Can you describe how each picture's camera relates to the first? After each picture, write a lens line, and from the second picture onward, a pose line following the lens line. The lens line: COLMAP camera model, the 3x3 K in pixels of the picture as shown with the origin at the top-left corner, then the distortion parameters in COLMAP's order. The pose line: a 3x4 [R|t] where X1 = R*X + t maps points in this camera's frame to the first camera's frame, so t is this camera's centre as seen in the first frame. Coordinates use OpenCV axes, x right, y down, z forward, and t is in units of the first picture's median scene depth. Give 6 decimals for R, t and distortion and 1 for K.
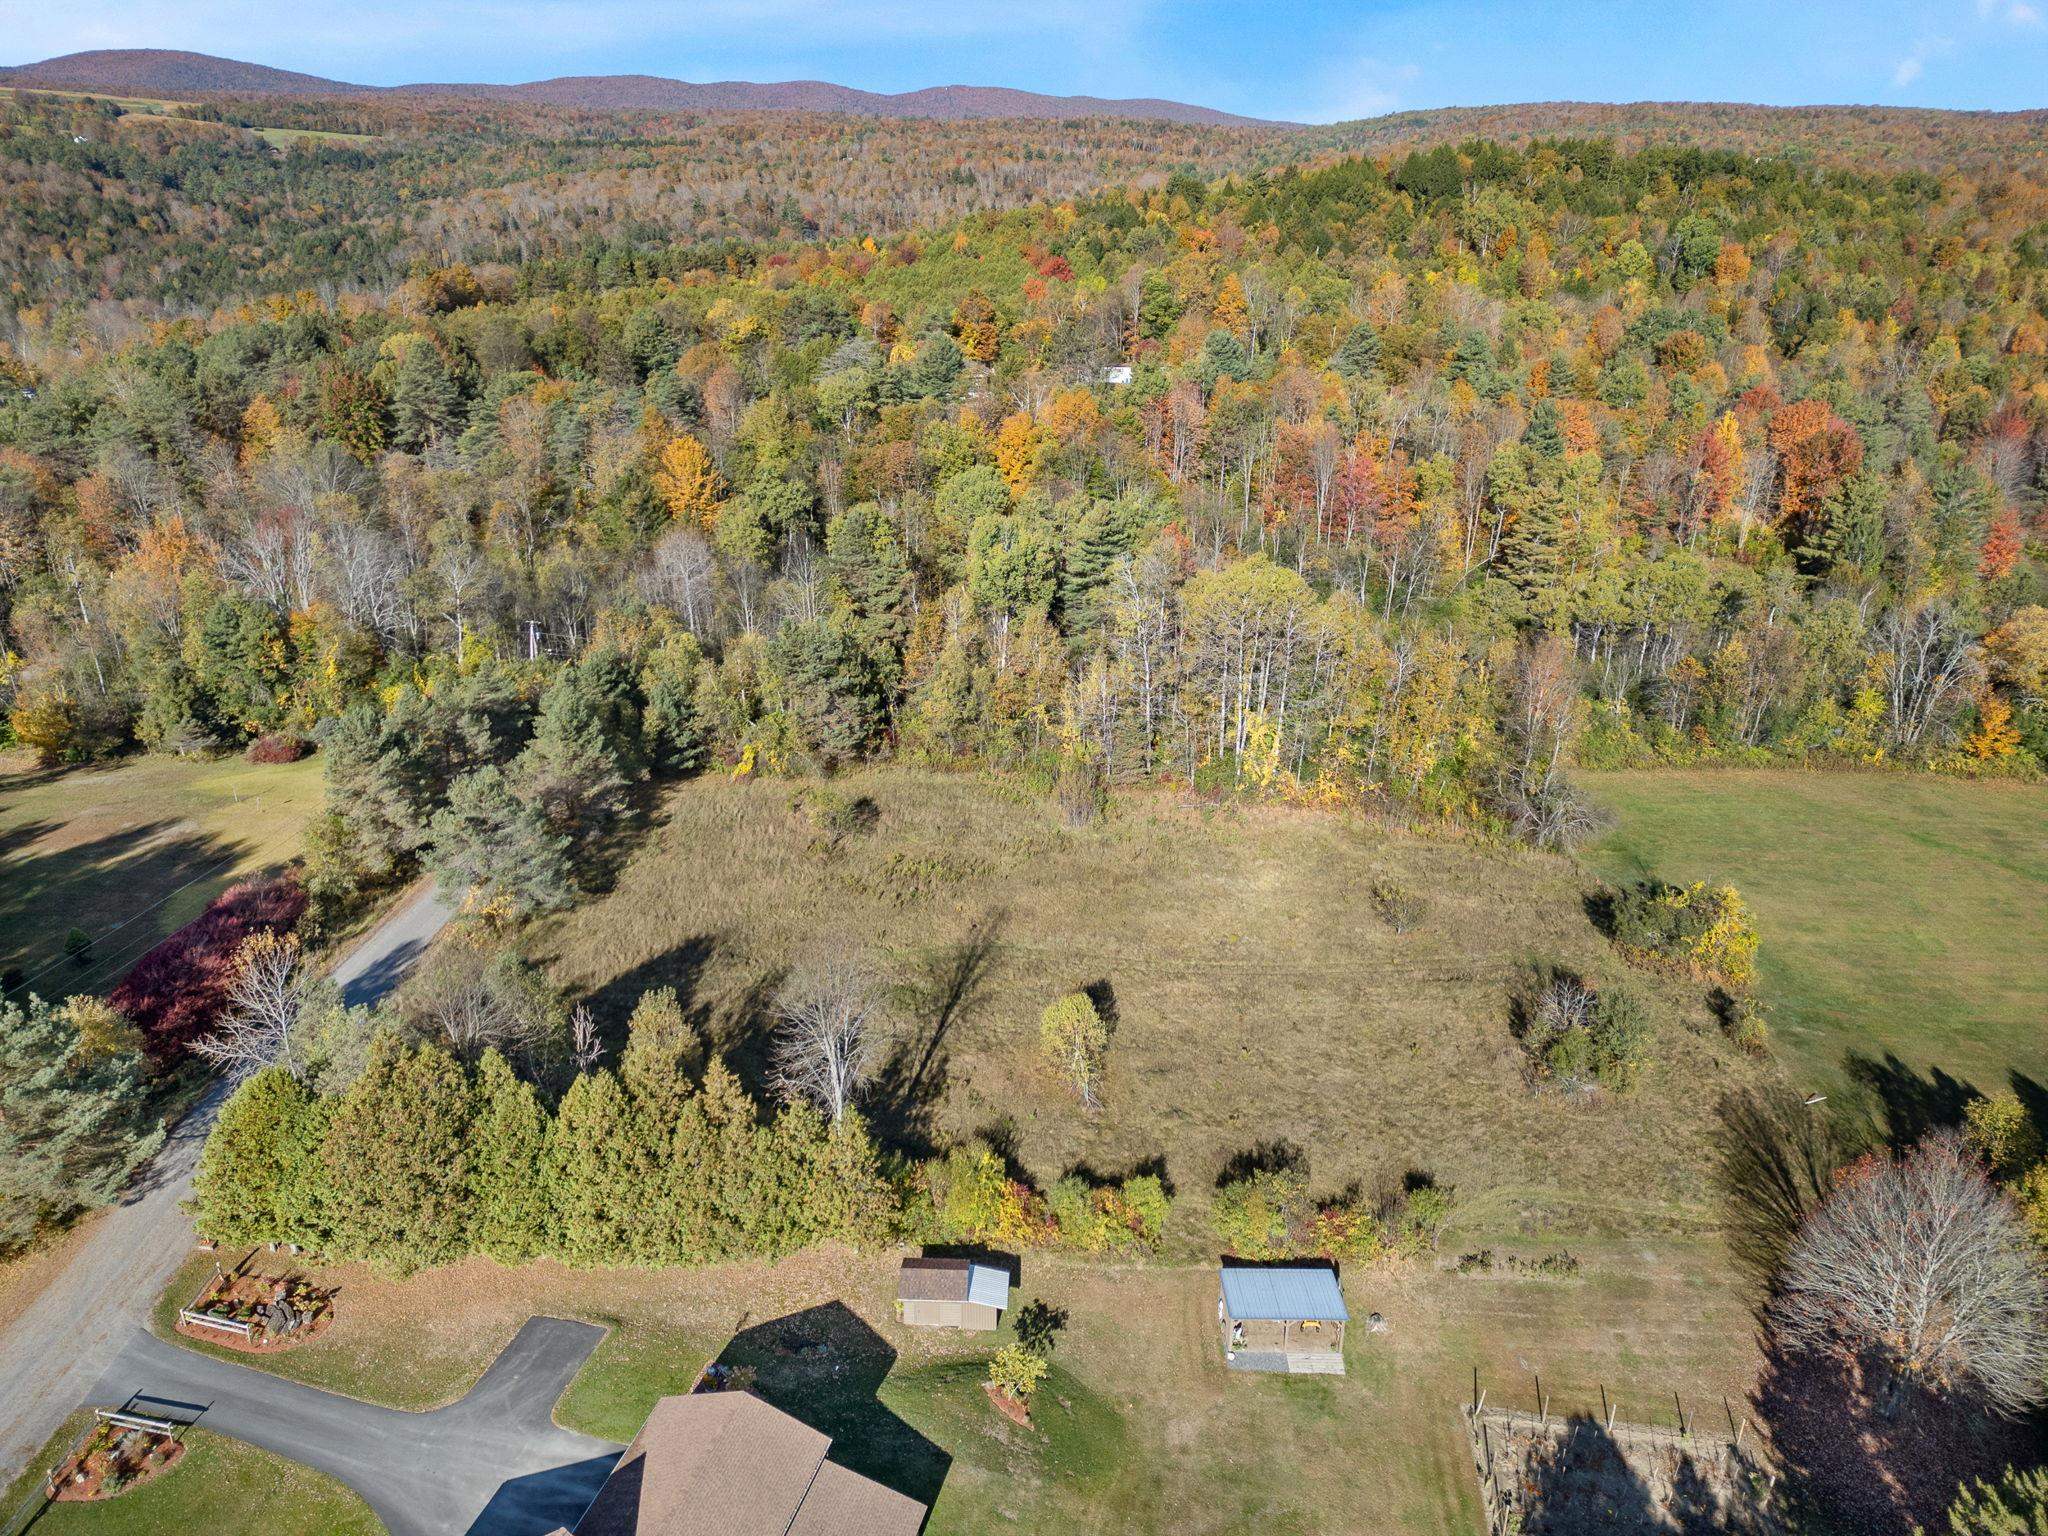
lens RADIAL K [[1425.9, 0, 1020.9], [0, 1425.9, 761.4], [0, 0, 1]] dist [0.068854, -0.057007]
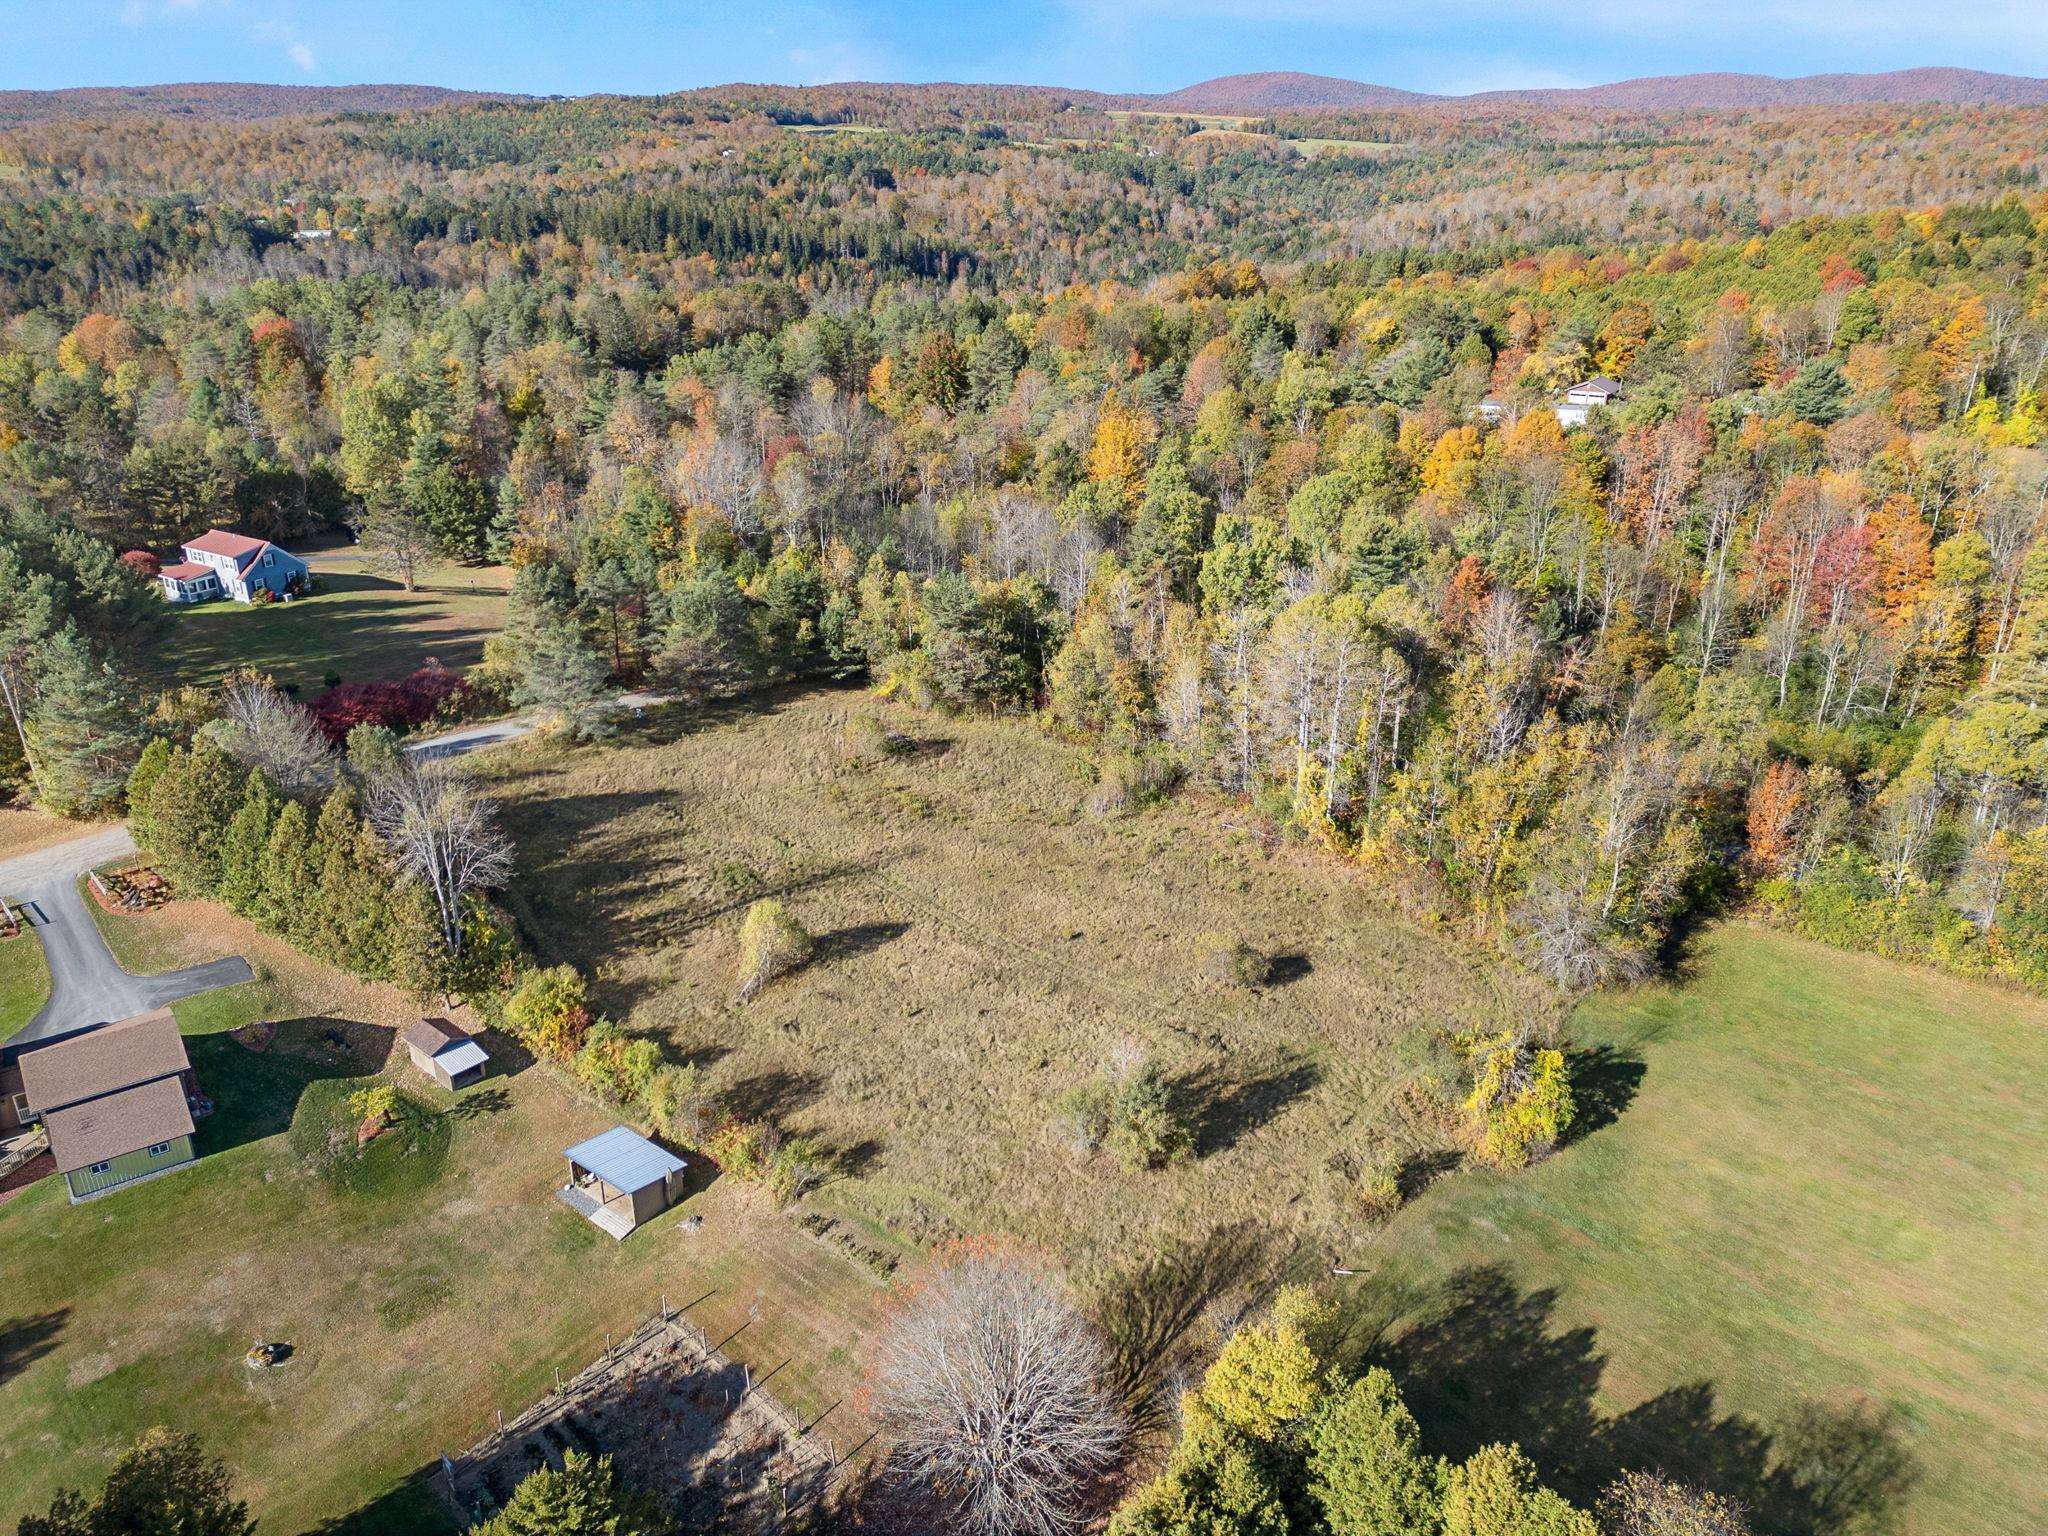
lens RADIAL K [[1425.9, 0, 1020.9], [0, 1425.9, 761.4], [0, 0, 1]] dist [0.068854, -0.057007]
pose [[0.789914, 0.234746, -0.566507, 0.521592], [-0.236357, 0.968998, 0.071960, -0.045404], [0.565837, 0.077056, 0.820909, 0.118999]]
